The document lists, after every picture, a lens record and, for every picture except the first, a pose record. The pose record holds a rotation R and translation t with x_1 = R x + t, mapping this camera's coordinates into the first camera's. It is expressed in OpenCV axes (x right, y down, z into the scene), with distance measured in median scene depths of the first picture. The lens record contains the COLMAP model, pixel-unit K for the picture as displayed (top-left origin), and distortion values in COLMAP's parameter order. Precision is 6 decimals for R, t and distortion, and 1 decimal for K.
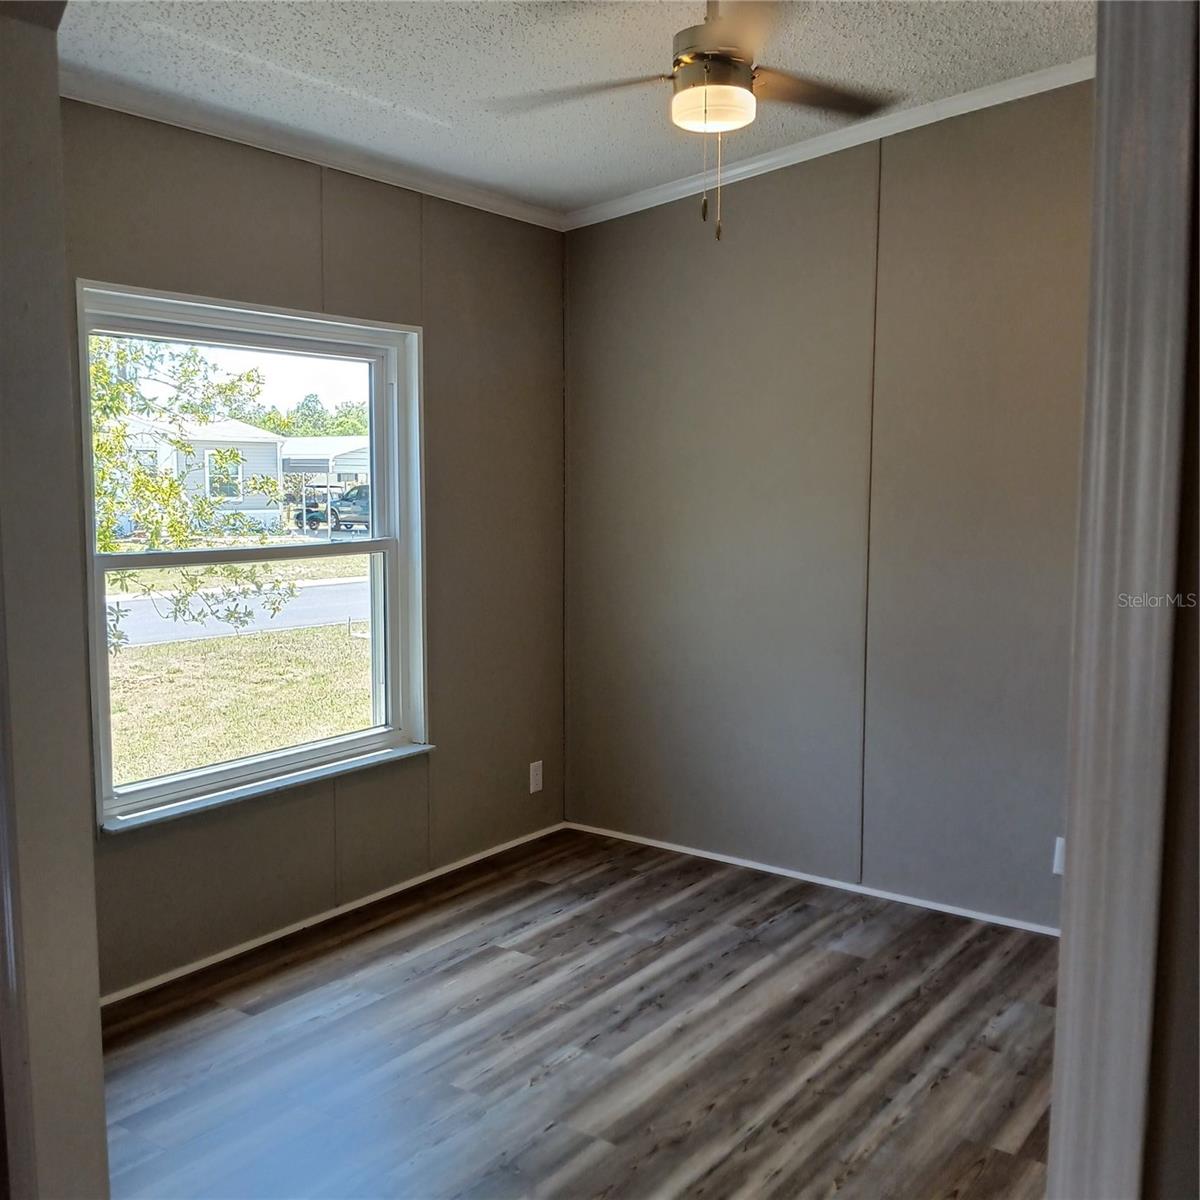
lens RADIAL K [[1213.3, 0, 620.9], [0, 1213.3, 604.4], [0, 0, 1]] dist [0.115834, -0.290191]
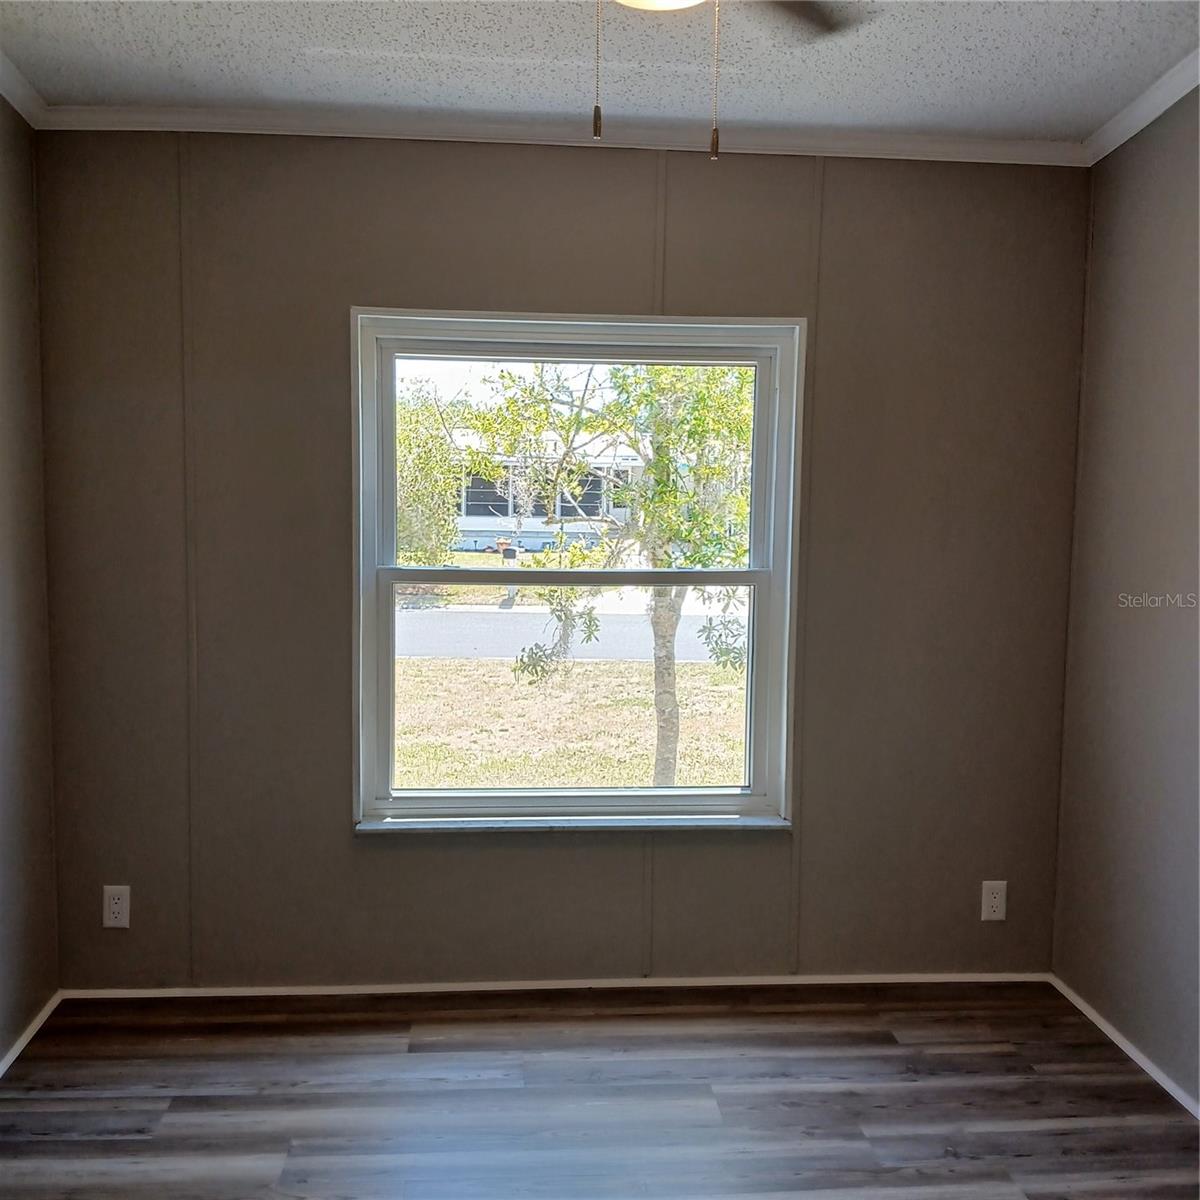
lens RADIAL K [[1247.7, 0, 600.0], [0, 1247.7, 600.0], [0, 0, 1]] dist [0.103524, -0.237765]
pose [[0.643722, 0.085829, -0.760431, 0.437832], [-0.096649, 0.994852, 0.030472, -0.053798], [0.759132, 0.053880, 0.648703, 0.379846]]
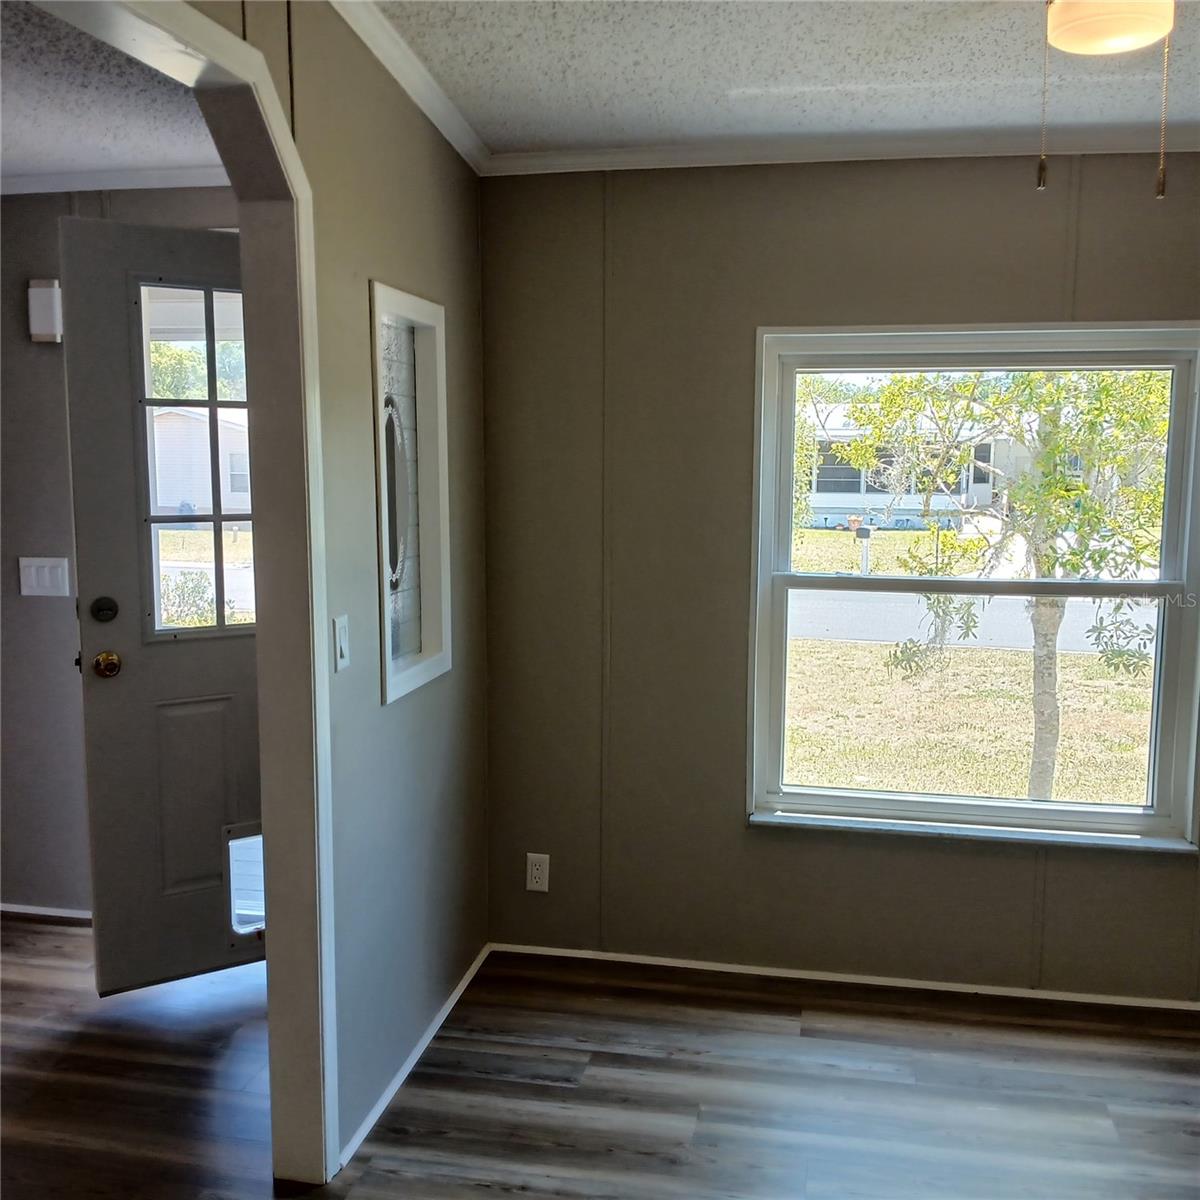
lens RADIAL K [[1247.7, 0, 600.0], [0, 1247.7, 600.0], [0, 0, 1]] dist [0.103524, -0.237765]
pose [[0.411106, 0.114283, -0.904396, 0.452979], [-0.105019, 0.991442, 0.077545, -0.074572], [0.905518, 0.063100, 0.419589, 0.324614]]
